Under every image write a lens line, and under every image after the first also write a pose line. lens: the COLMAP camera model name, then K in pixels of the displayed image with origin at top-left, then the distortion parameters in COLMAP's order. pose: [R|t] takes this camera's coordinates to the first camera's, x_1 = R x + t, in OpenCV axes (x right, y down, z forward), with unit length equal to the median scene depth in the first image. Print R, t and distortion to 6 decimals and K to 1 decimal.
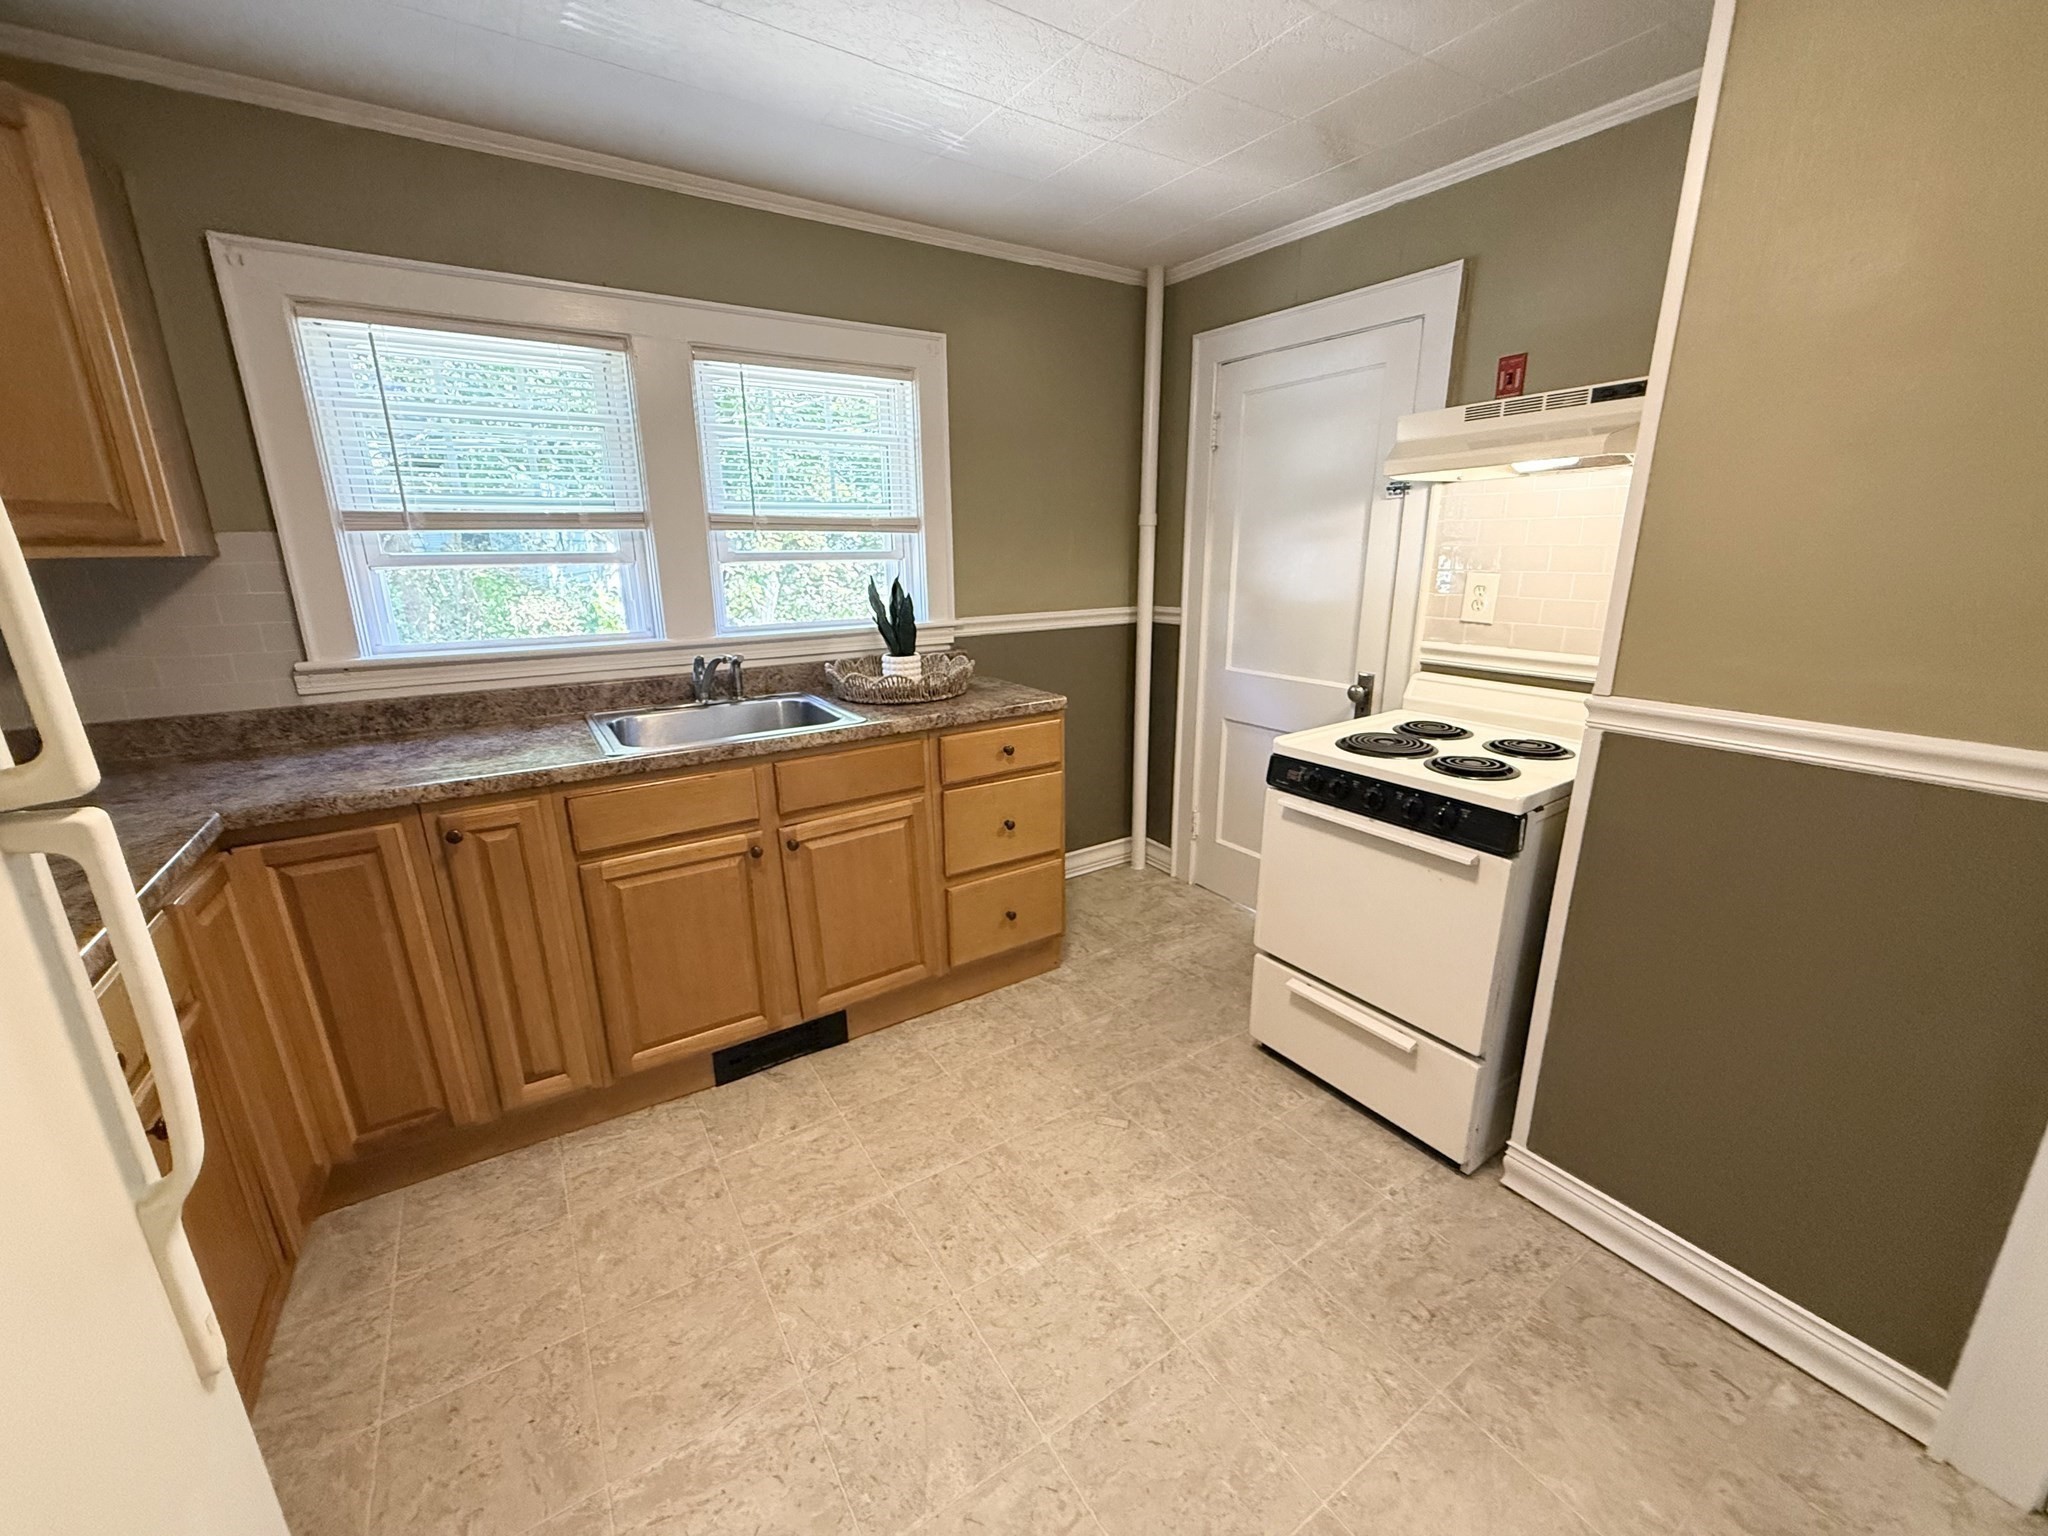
lens RADIAL K [[817.0, 0, 1025.1], [0, 817.0, 771.6], [0, 0, 1]] dist [-0.003160, 0.000003]
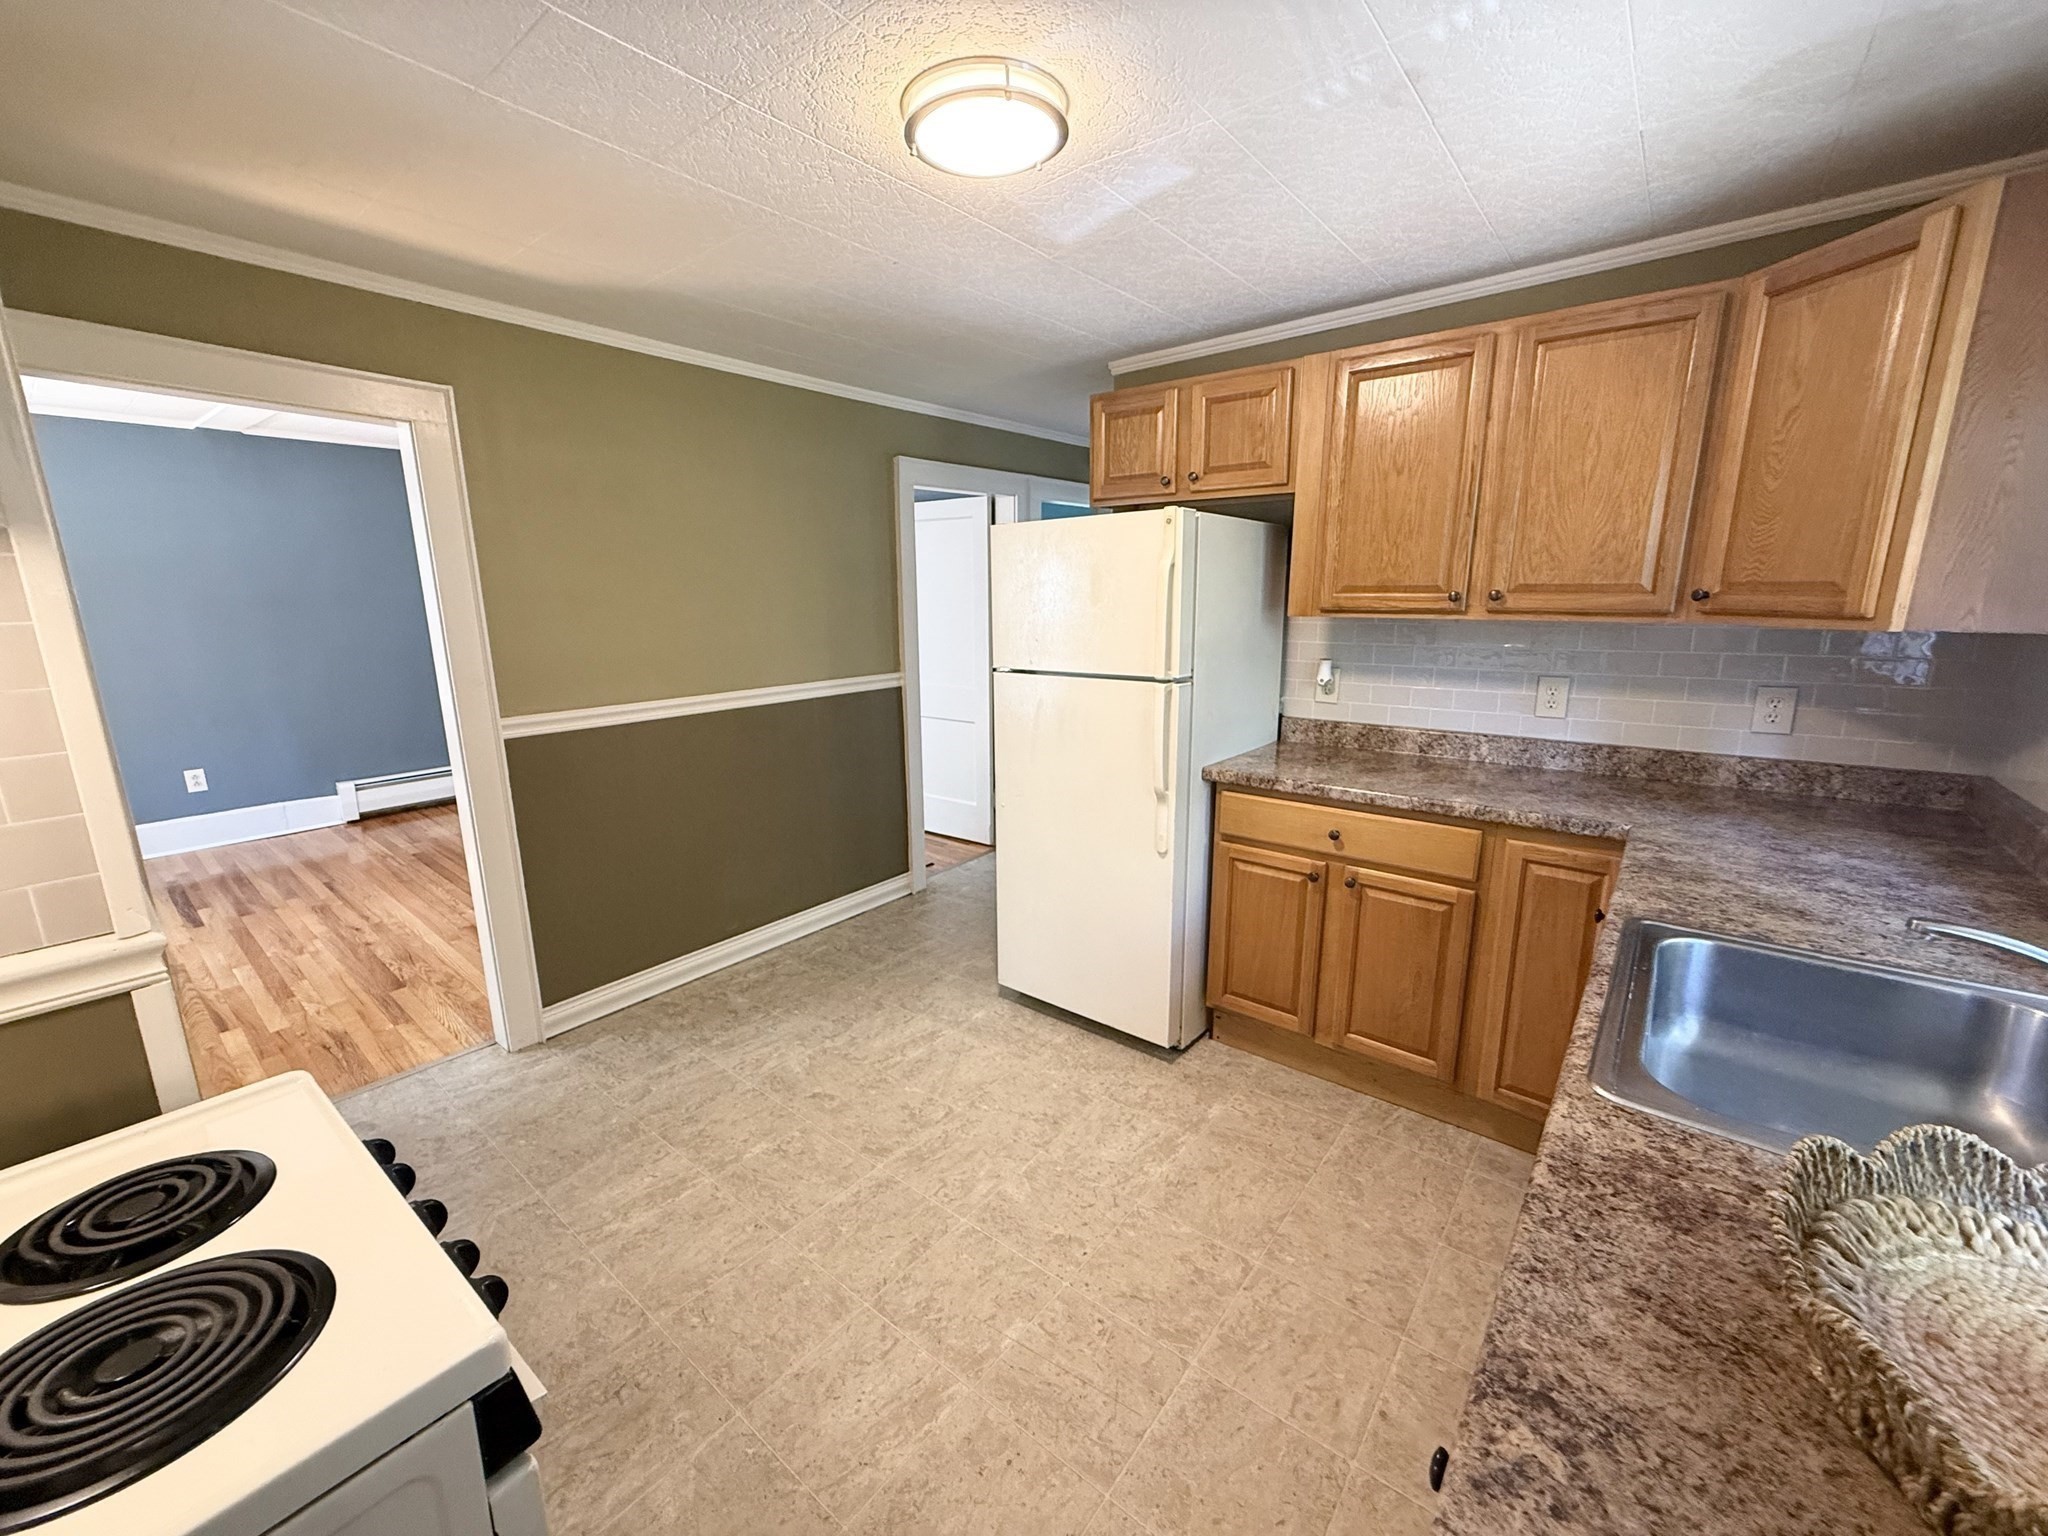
lens RADIAL K [[817.0, 0, 1018.2], [0, 817.0, 771.3], [0, 0, 1]] dist [-0.003160, 0.000003]
pose [[-0.953312, 0.081705, -0.290723, 0.234549], [-0.065436, 0.883942, 0.462995, -0.473072], [0.294812, 0.460403, -0.837326, 1.501136]]
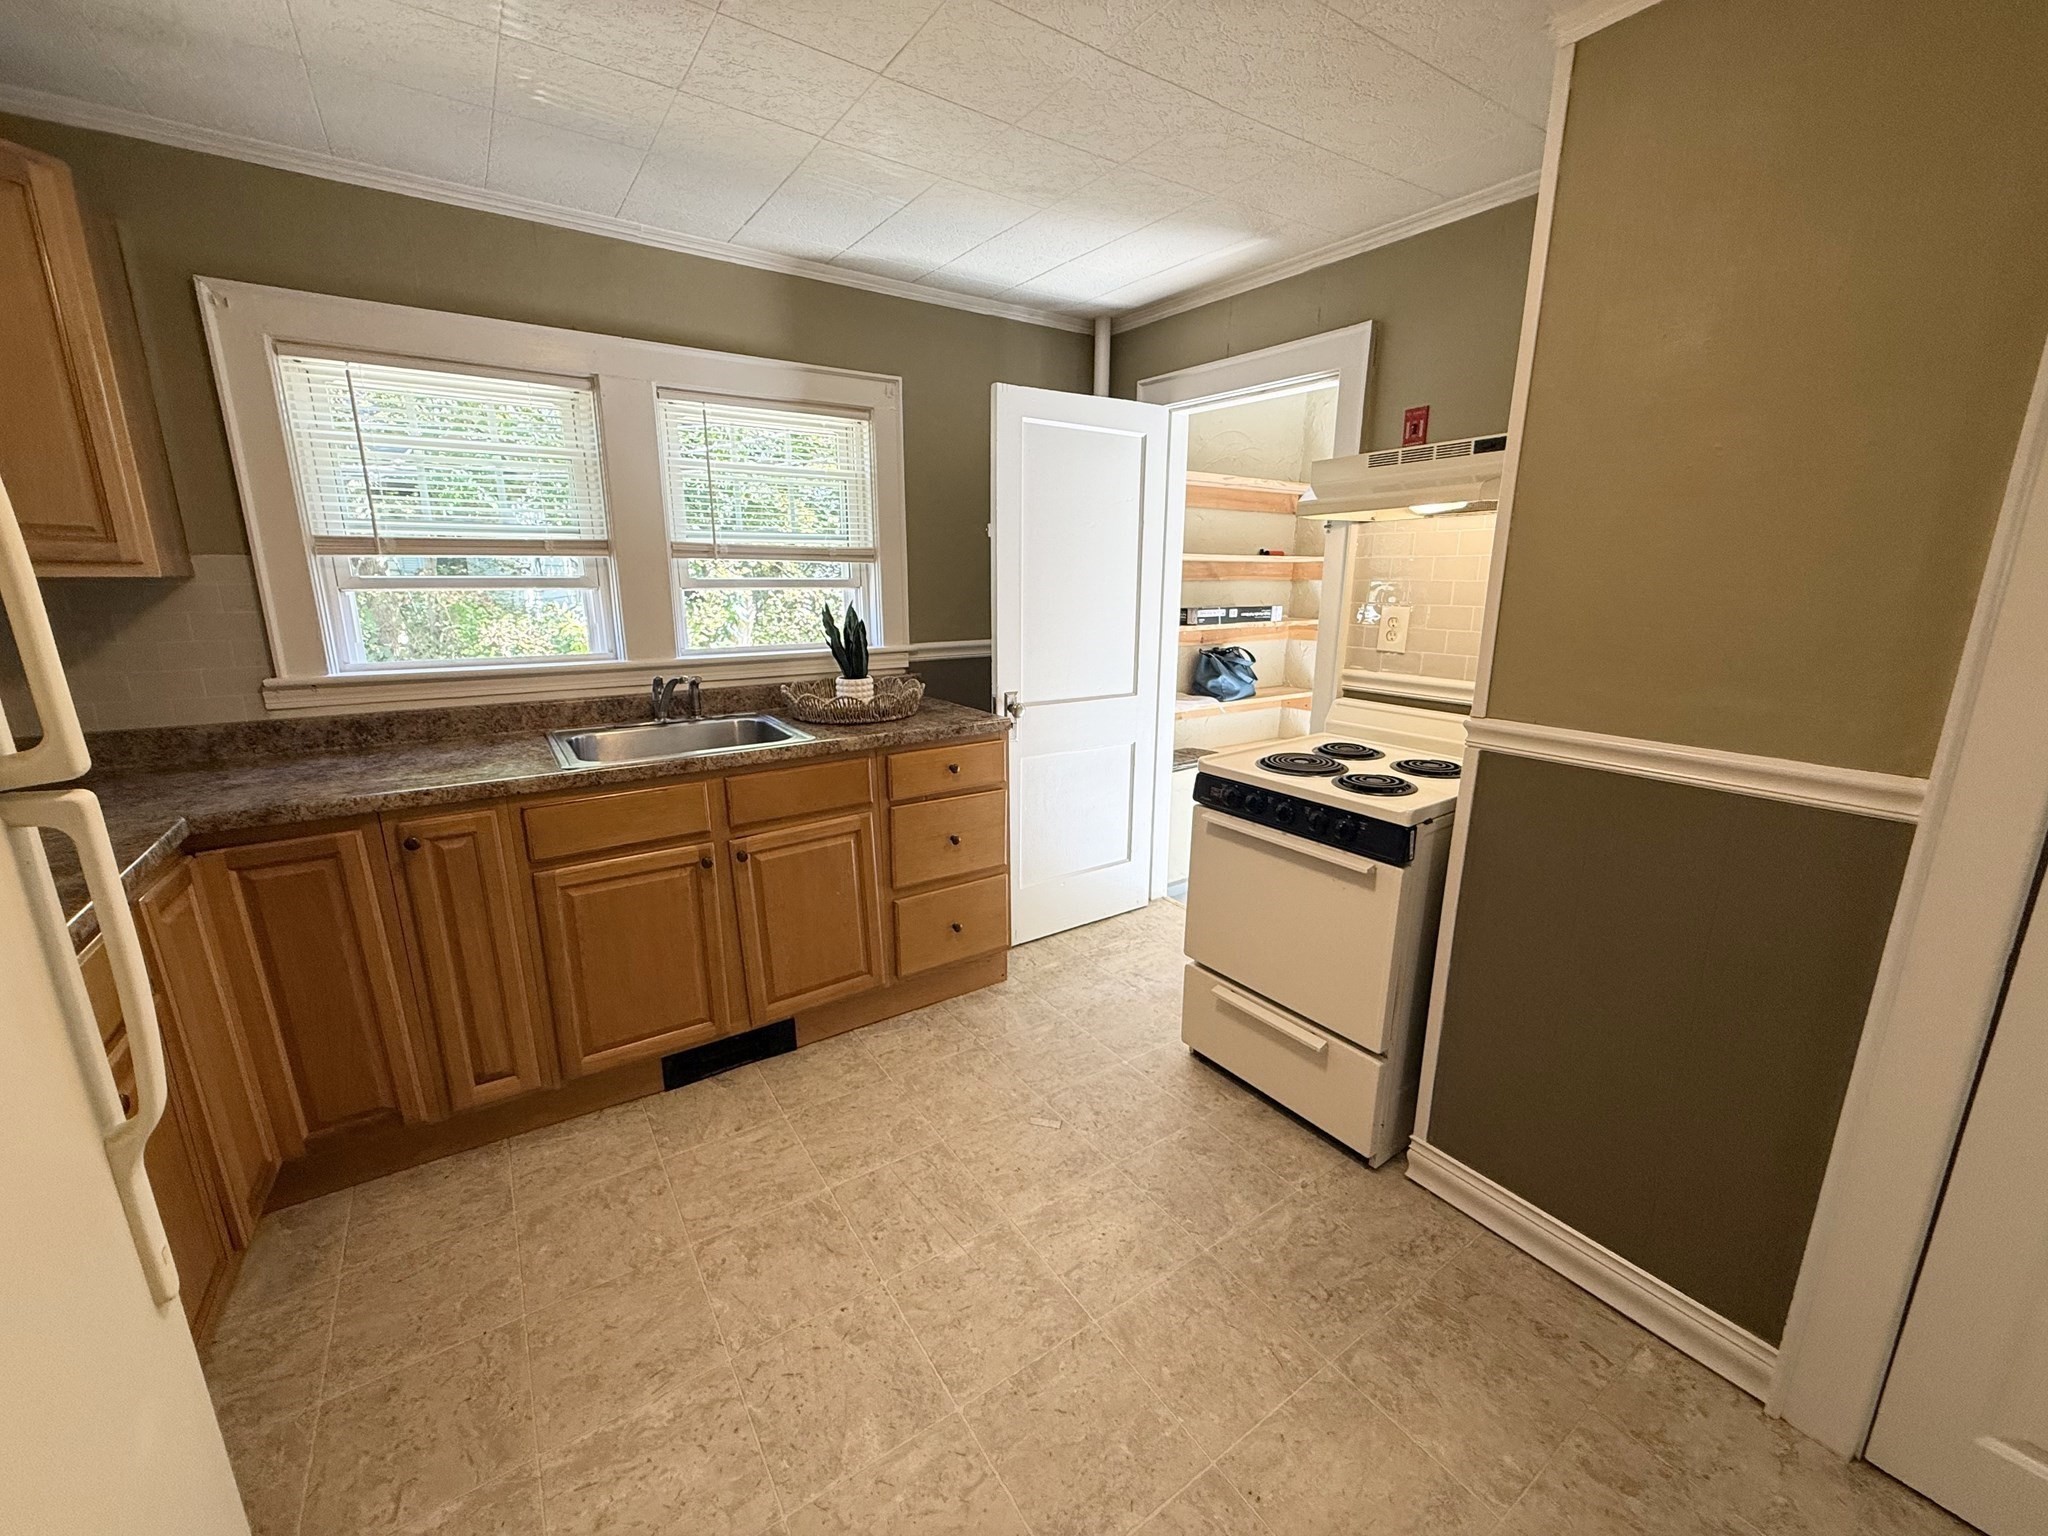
lens RADIAL K [[817.0, 0, 1026.0], [0, 817.0, 771.7], [0, 0, 1]] dist [-0.003160, 0.000003]
pose [[0.999689, 0.005955, 0.024226, 0.065466], [-0.005118, 0.999393, -0.034467, 0.019026], [-0.024416, 0.034332, 0.999112, -0.073452]]
